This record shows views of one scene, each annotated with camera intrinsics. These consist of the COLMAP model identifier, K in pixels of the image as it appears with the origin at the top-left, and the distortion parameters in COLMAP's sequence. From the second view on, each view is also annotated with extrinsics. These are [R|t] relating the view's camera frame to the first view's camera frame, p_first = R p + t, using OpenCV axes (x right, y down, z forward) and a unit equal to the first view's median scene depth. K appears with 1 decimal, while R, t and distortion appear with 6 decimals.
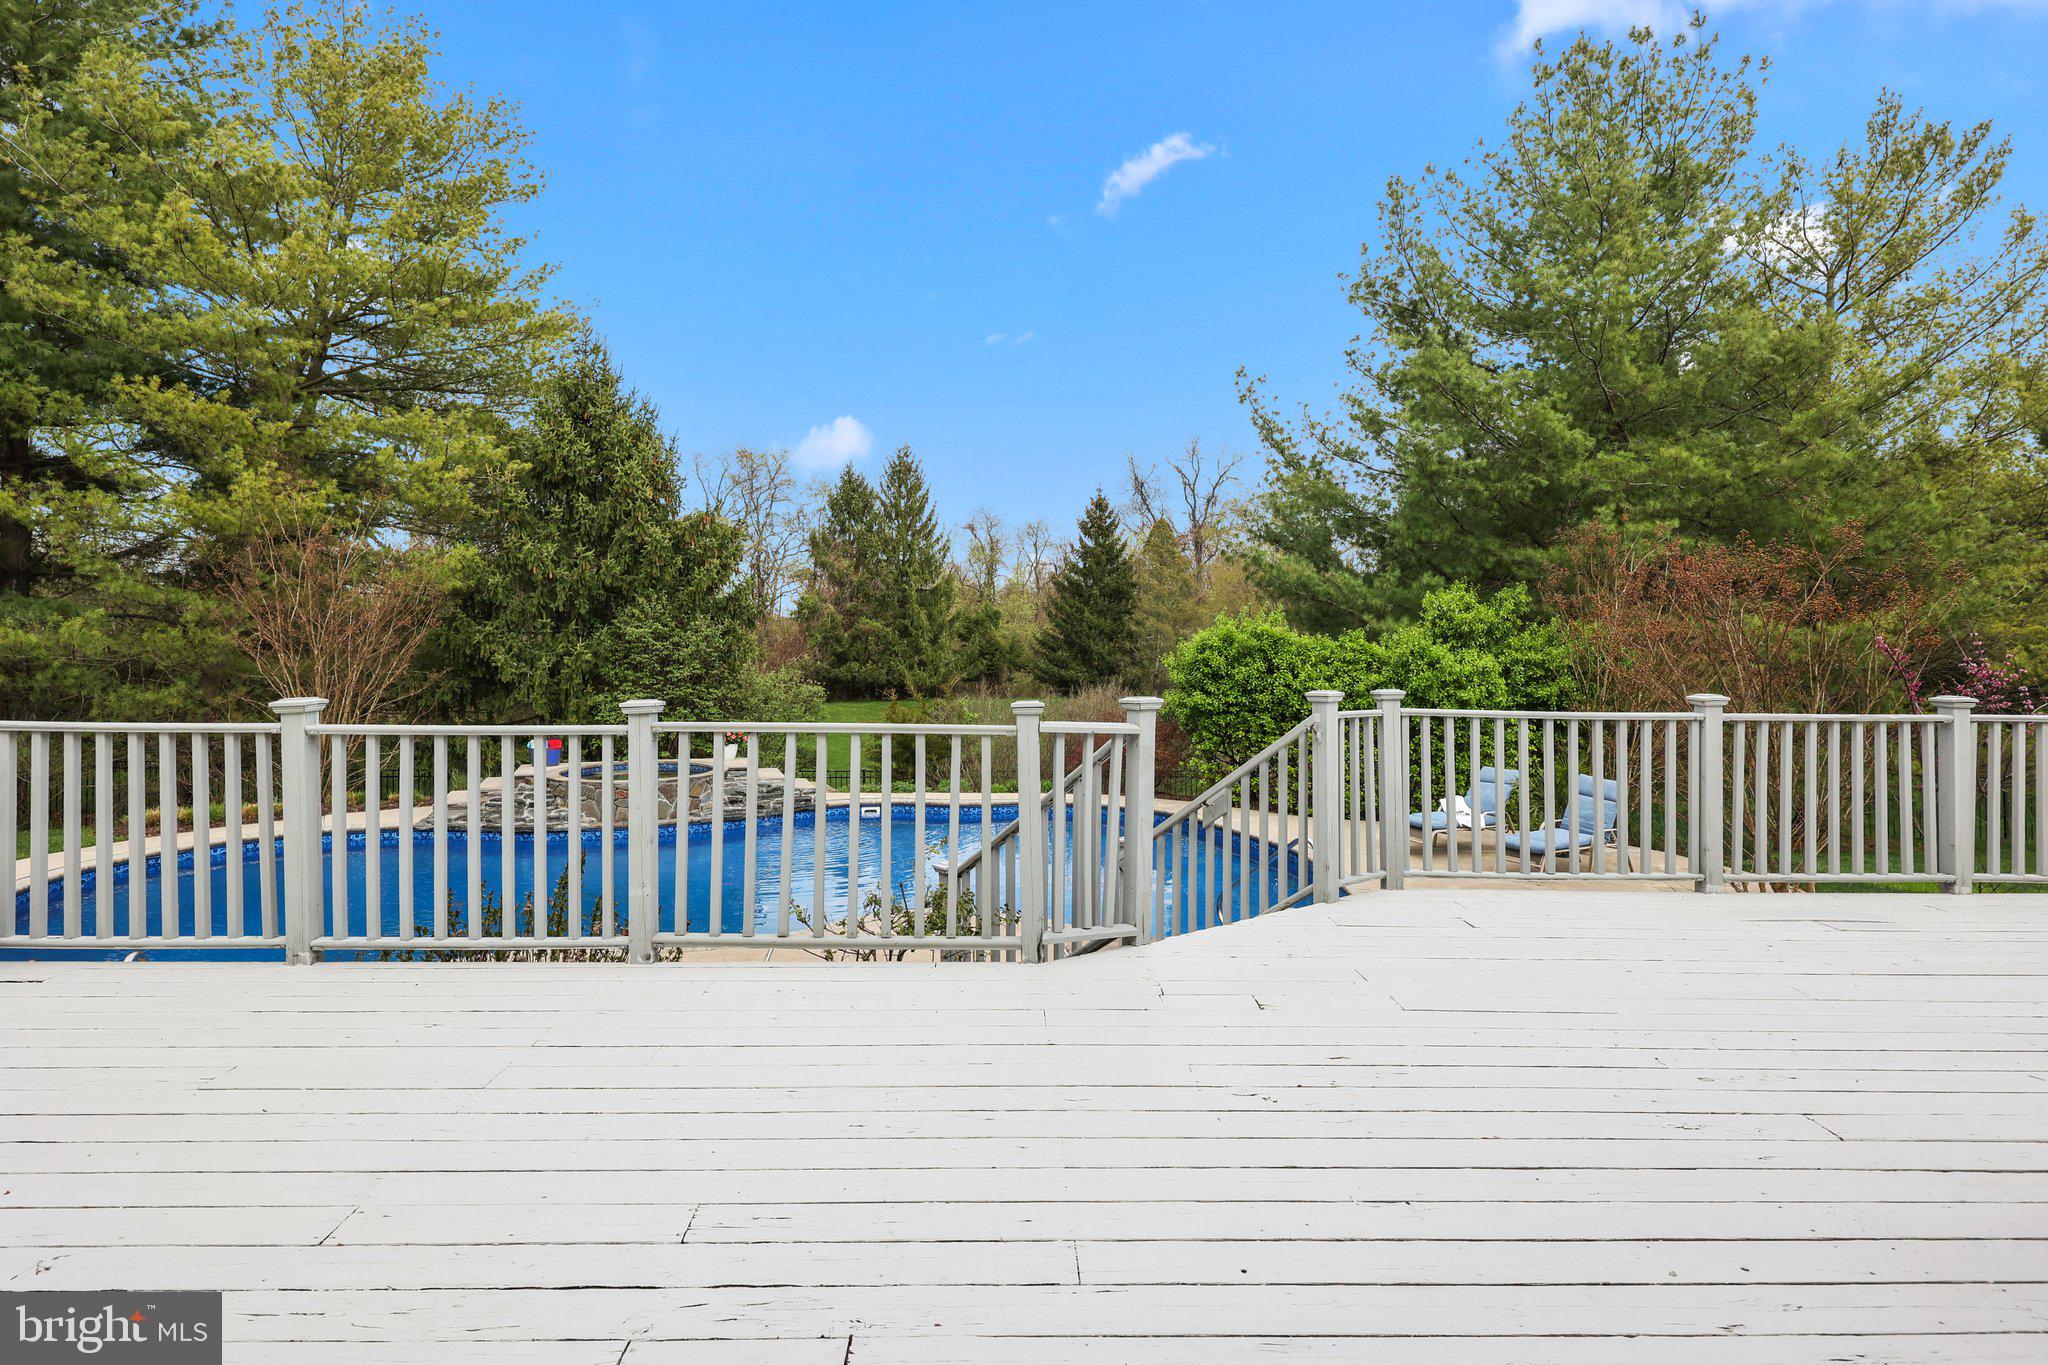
lens RADIAL K [[1004.4, 0, 1025.0], [0, 1004.4, 654.5], [0, 0, 1]] dist [-0.000085, -0.000005]
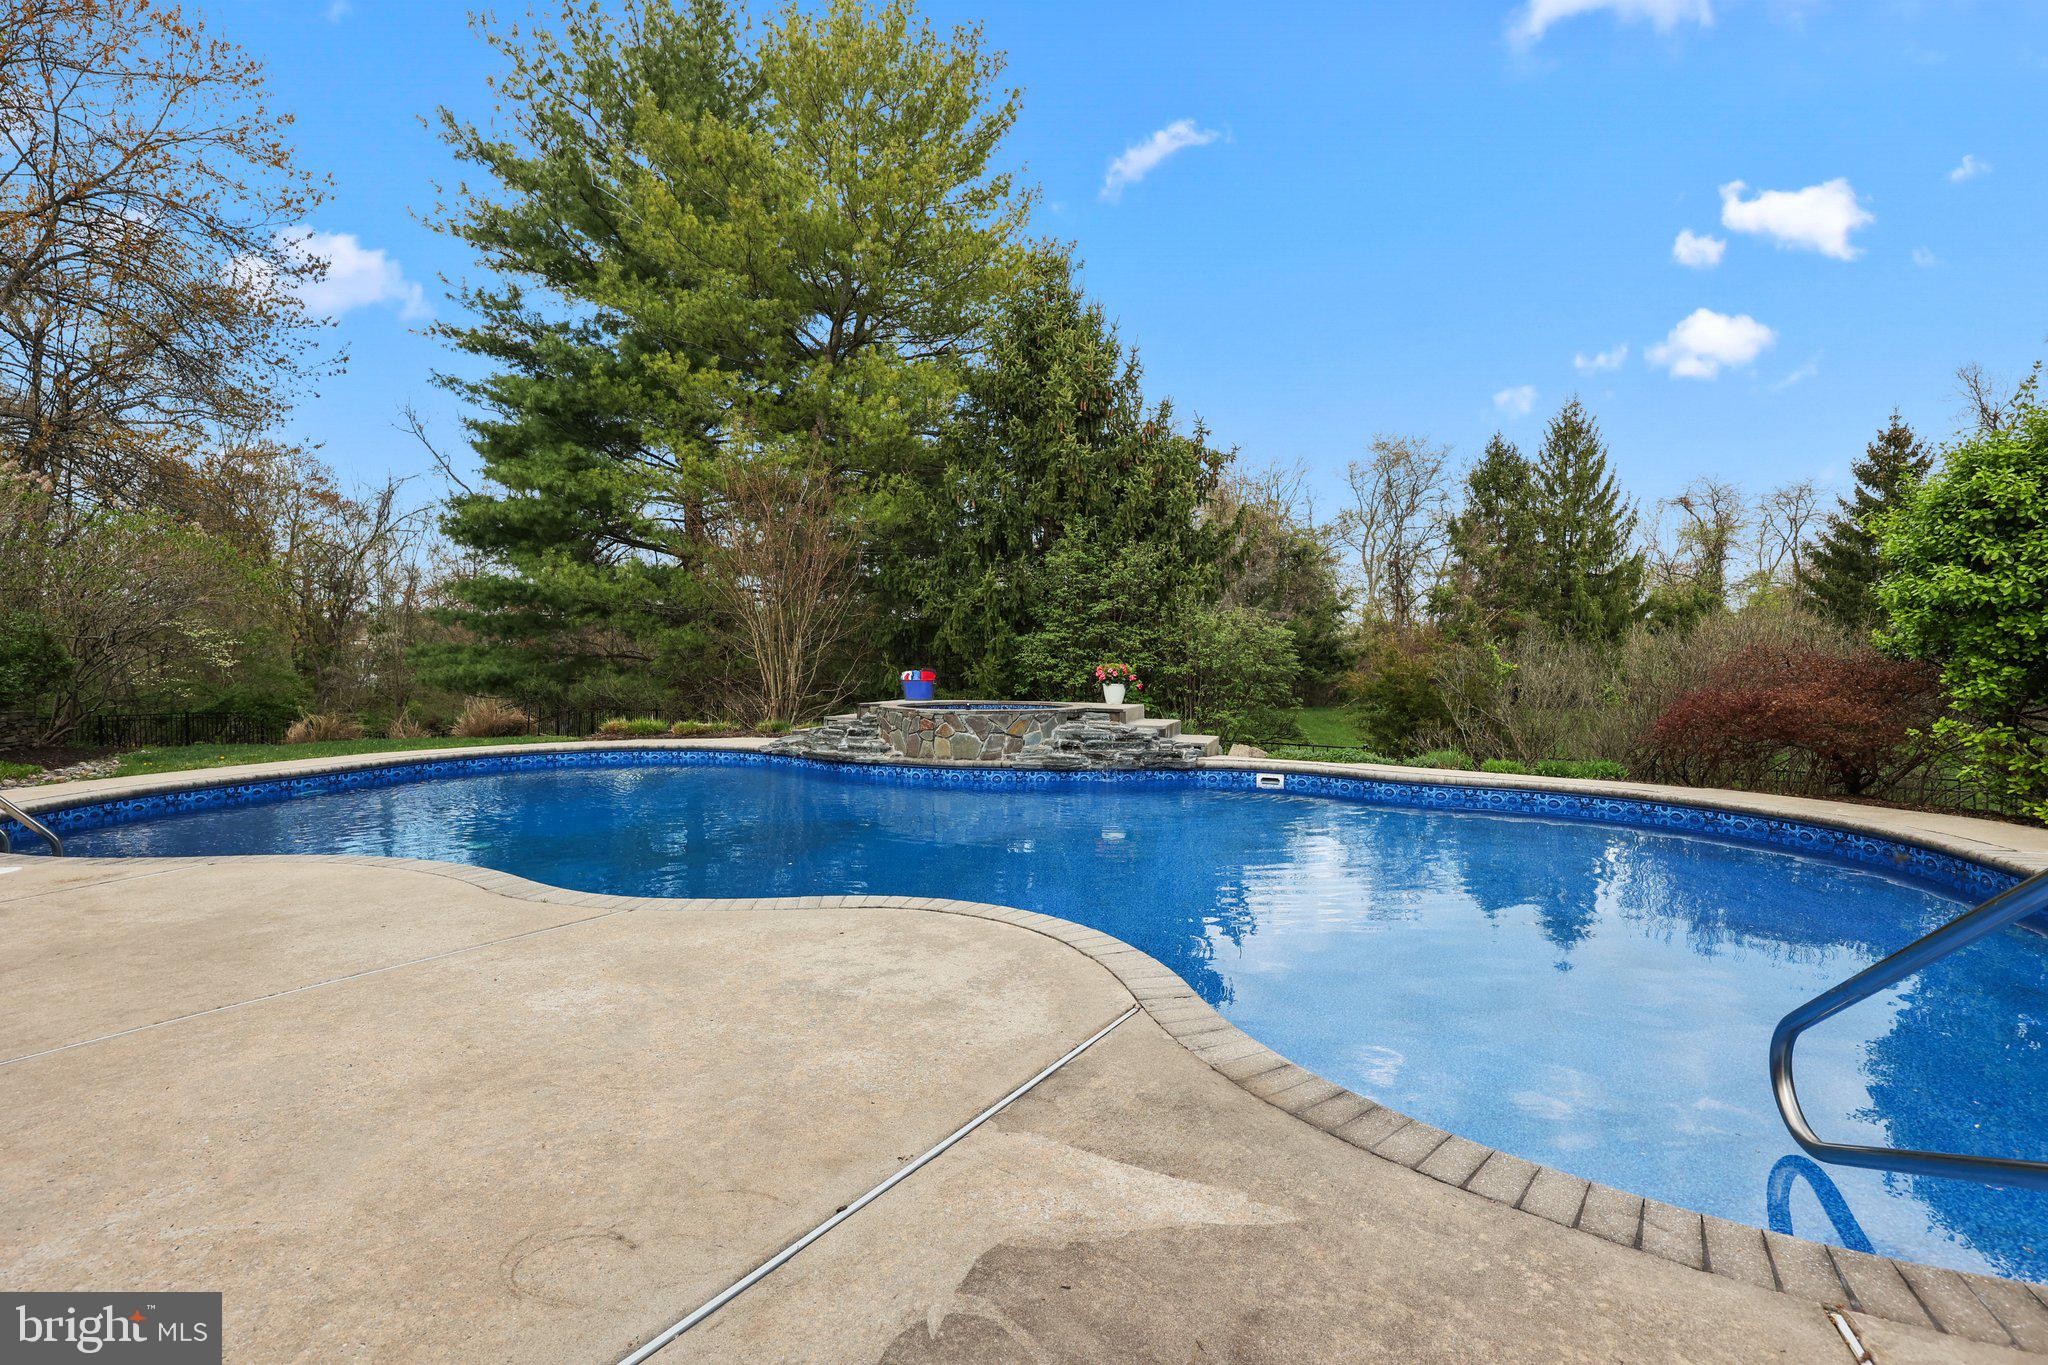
lens RADIAL K [[937.8, 0, 1024.0], [0, 937.8, 682.5], [0, 0, 1]] dist [0.002903, 0.000533]
pose [[0.765850, 0.005220, -0.642998, 0.034163], [-0.004713, 0.999986, 0.002504, 0.024397], [0.643001, 0.001113, 0.765864, 0.112730]]
